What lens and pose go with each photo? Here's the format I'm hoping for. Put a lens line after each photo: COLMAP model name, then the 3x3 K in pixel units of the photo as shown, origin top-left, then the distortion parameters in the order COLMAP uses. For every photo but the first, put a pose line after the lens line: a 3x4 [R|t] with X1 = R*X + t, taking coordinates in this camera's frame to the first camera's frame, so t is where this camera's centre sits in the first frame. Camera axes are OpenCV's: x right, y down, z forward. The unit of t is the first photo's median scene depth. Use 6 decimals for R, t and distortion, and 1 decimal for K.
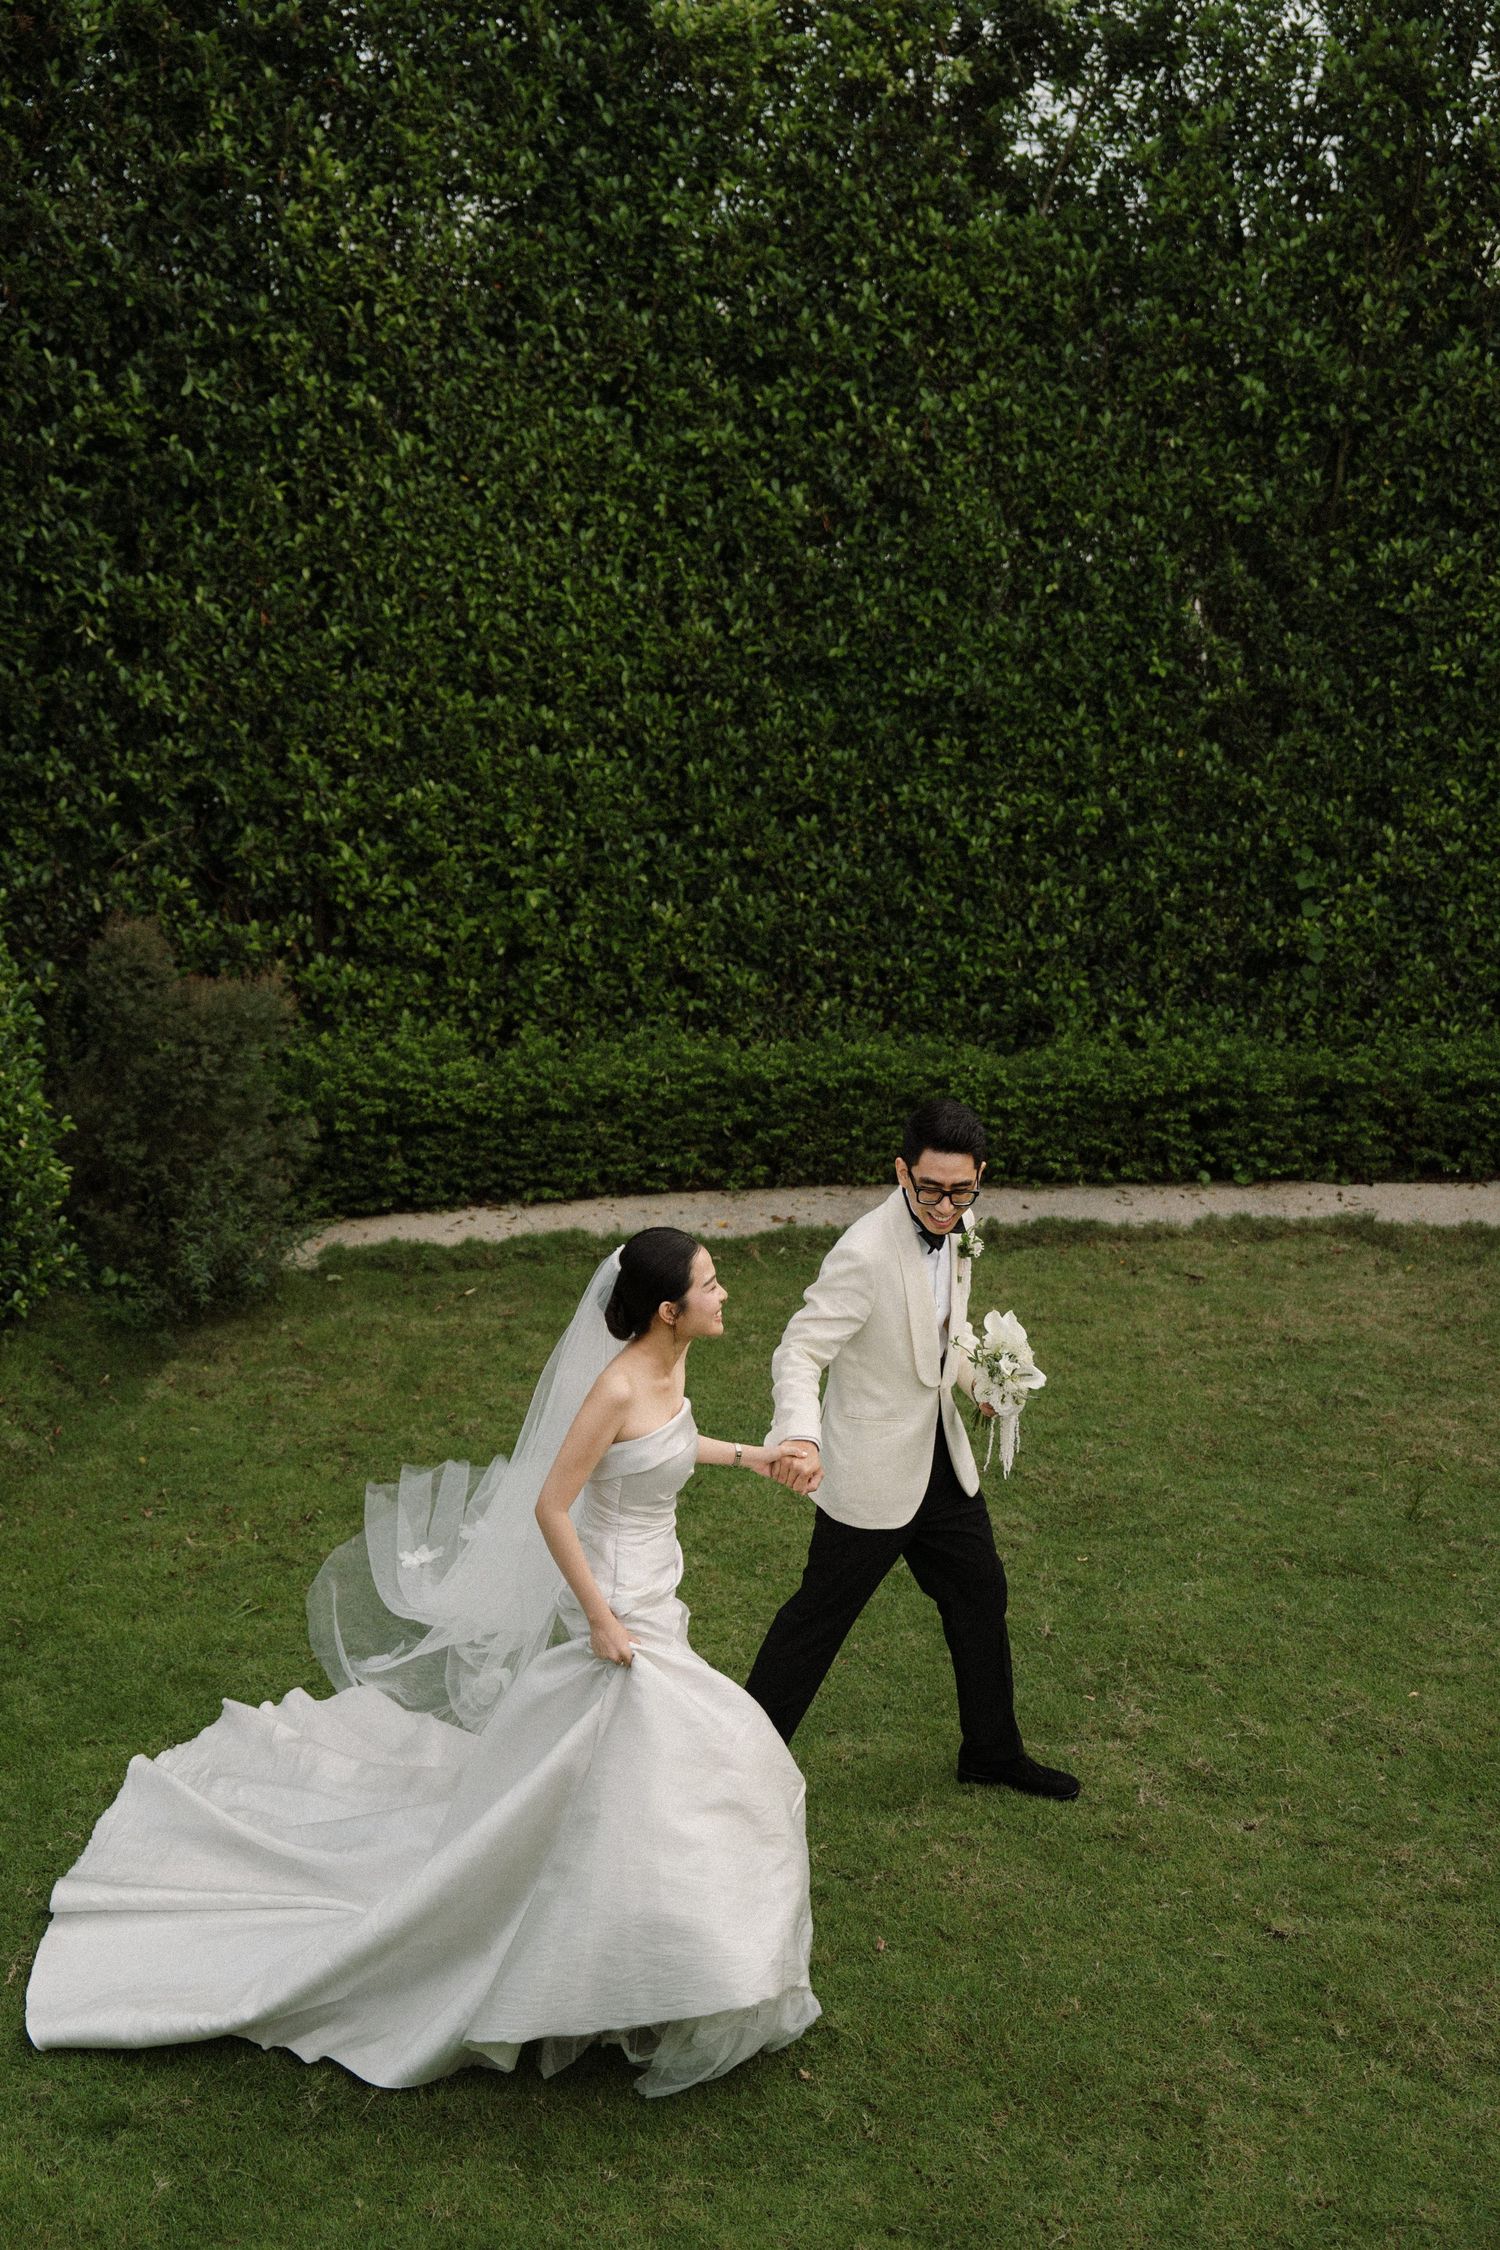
lens RADIAL K [[2641.2, 0, 753.5], [0, 2641.2, 1004.5], [0, 0, 1]] dist [0.109352, 0.000000]
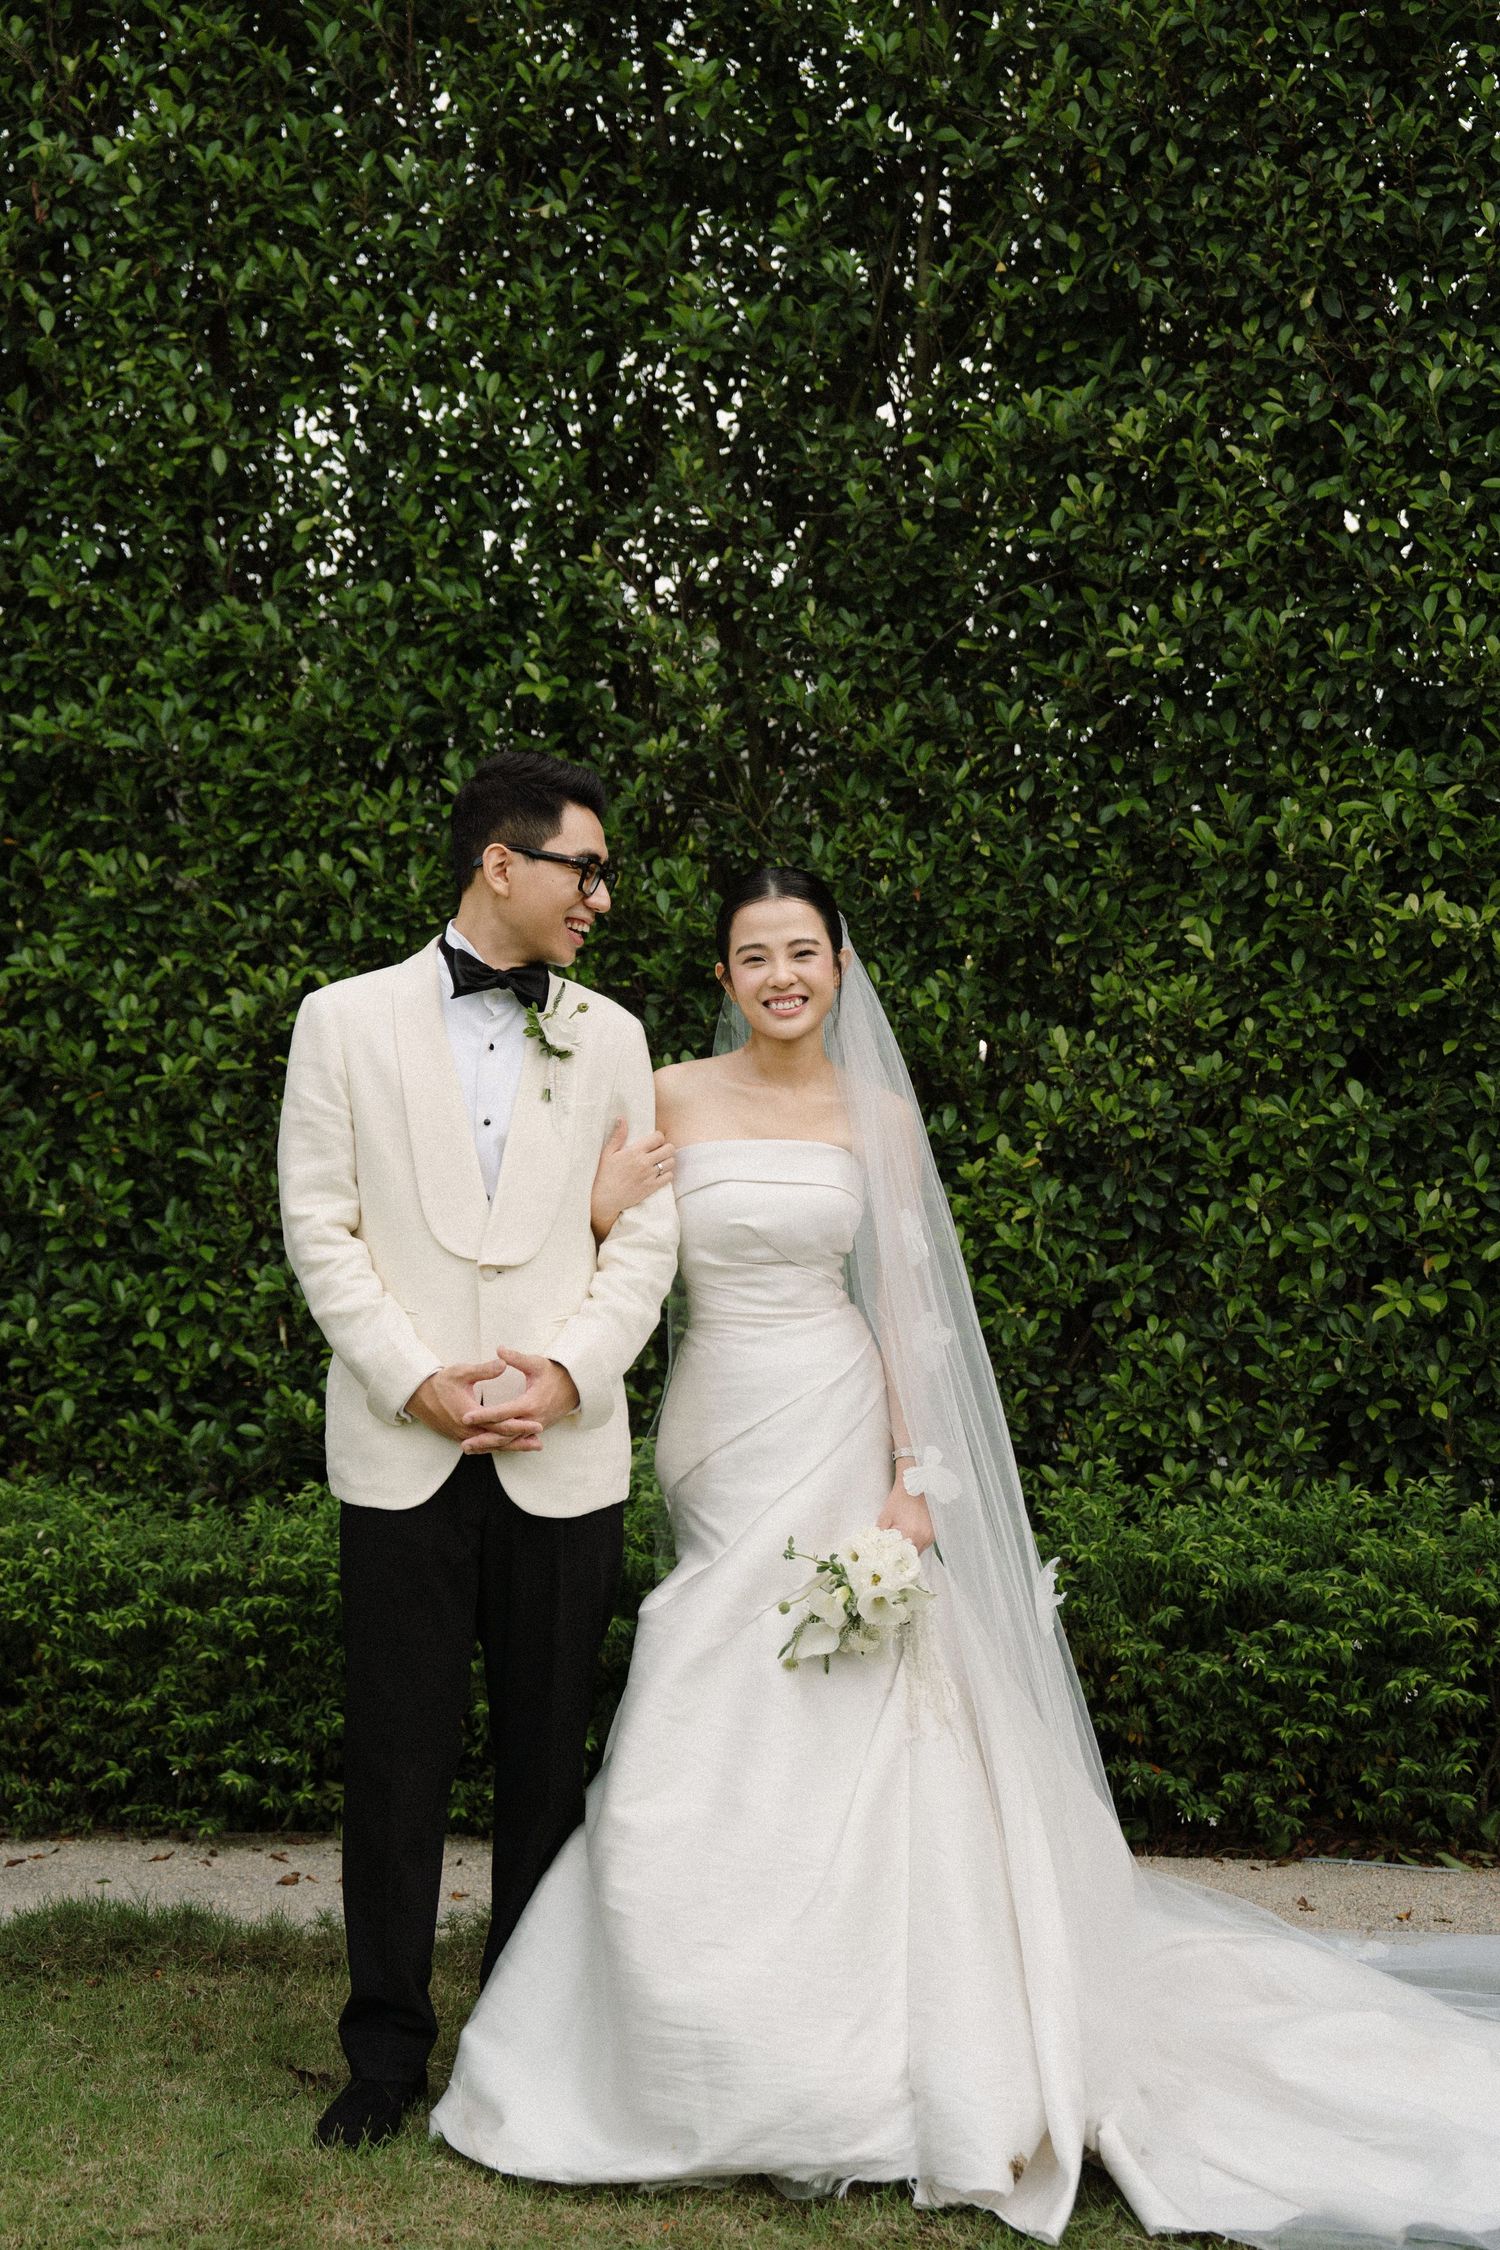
lens RADIAL K [[2570.6, 0, 737.7], [0, 2570.6, 1144.0], [0, 0, 1]] dist [0.155886, 0.000000]
pose [[0.987641, -0.012302, -0.156247, 0.254961], [-0.023868, 0.973483, -0.227512, 0.054139], [0.154903, 0.228430, 0.961158, 0.578295]]
